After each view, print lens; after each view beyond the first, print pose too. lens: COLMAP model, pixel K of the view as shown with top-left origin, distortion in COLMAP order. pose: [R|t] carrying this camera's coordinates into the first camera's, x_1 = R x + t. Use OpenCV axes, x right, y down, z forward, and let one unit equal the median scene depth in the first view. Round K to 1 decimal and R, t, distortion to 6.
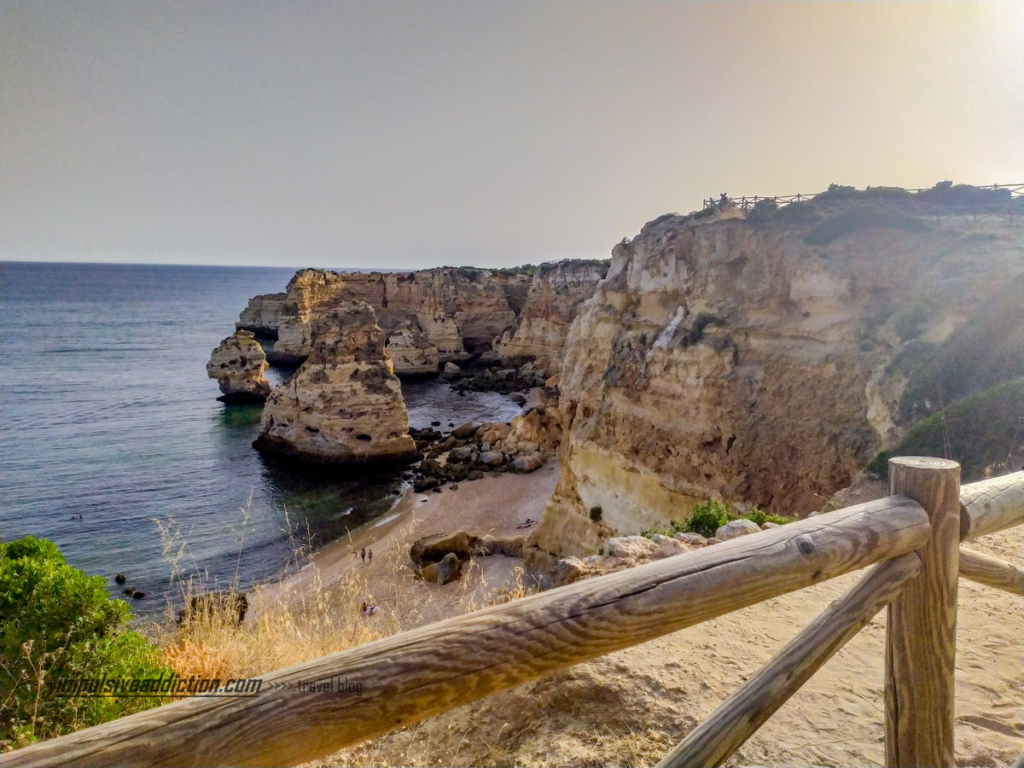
lens RADIAL K [[773.1, 0, 505.4], [0, 773.1, 387.2], [0, 0, 1]] dist [0.044433, -0.008450]
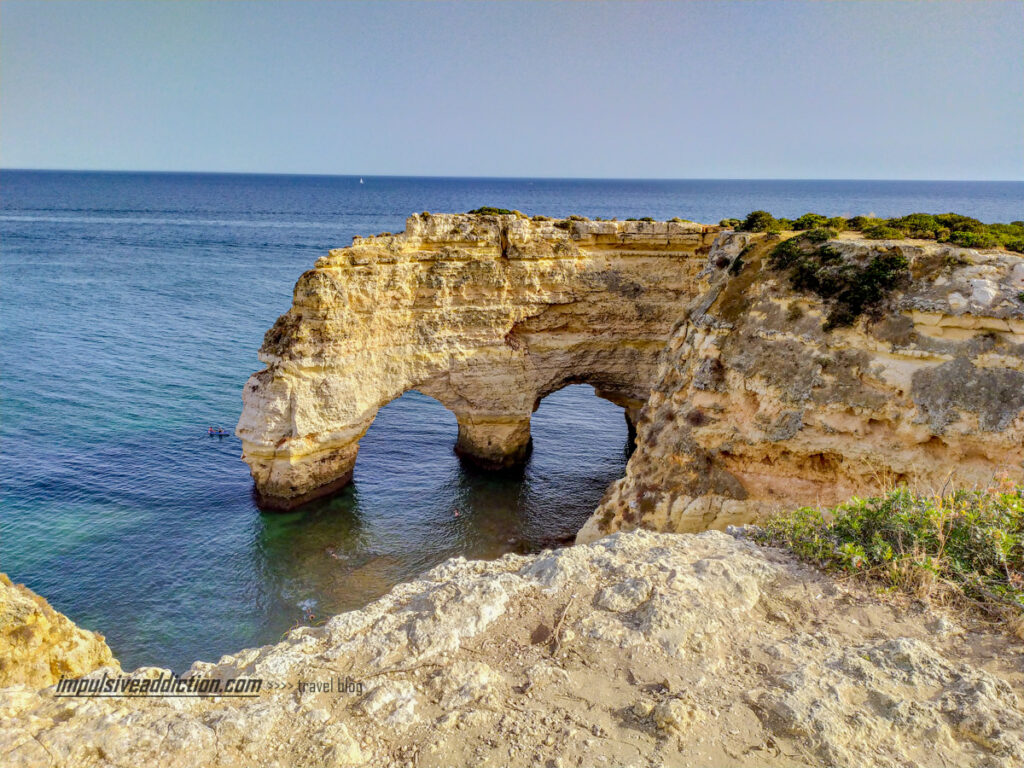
lens RADIAL K [[767.5, 0, 514.2], [0, 767.5, 379.2], [0, 0, 1]] dist [0.051010, 0.000867]
pose [[0.537851, 0.206318, -0.817404, 0.047932], [-0.128312, 0.978329, 0.162508, -0.142646], [0.833218, 0.017477, 0.552668, 0.865708]]
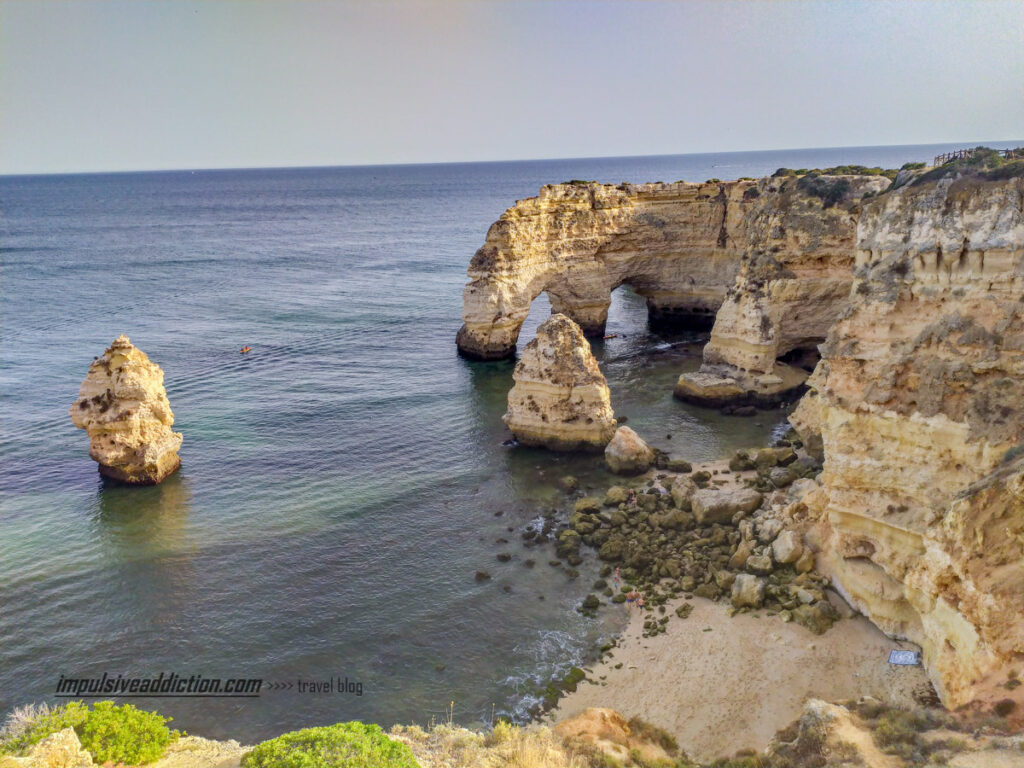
lens RADIAL K [[767.5, 0, 514.2], [0, 767.5, 379.2], [0, 0, 1]] dist [0.051010, 0.000867]
pose [[0.711346, 0.156150, -0.685276, 0.136700], [-0.061748, 0.985122, 0.160378, -0.101638], [0.700124, -0.071770, 0.710405, 0.580517]]
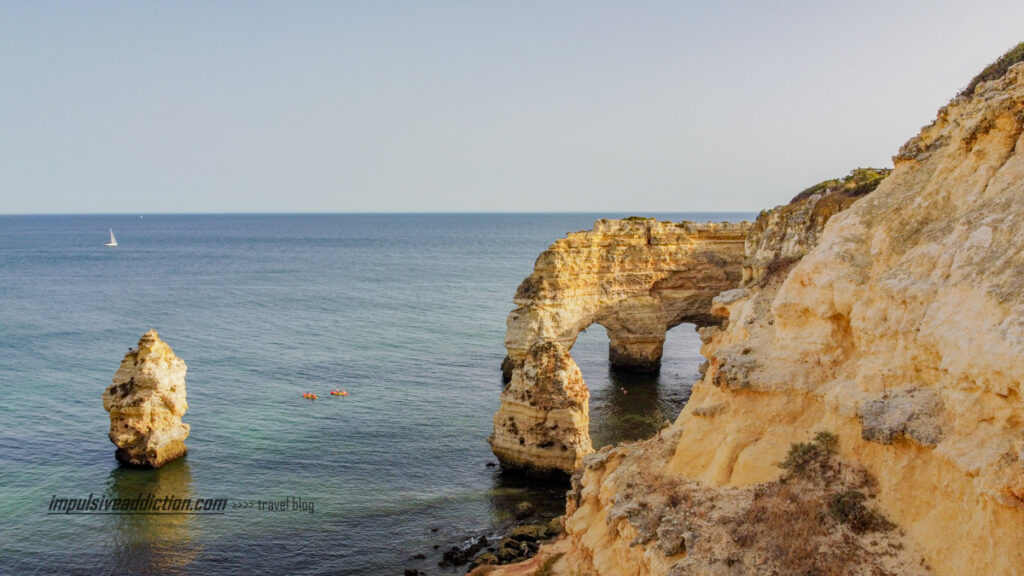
lens RADIAL K [[769.8, 0, 512.0], [0, 769.8, 288.0], [0, 0, 1]] dist [-0.005045, -0.001185]
pose [[0.551221, 0.065469, -0.831787, 0.187831], [-0.113383, 0.993547, 0.003063, -0.096445], [0.826619, 0.092622, 0.555087, 0.641995]]
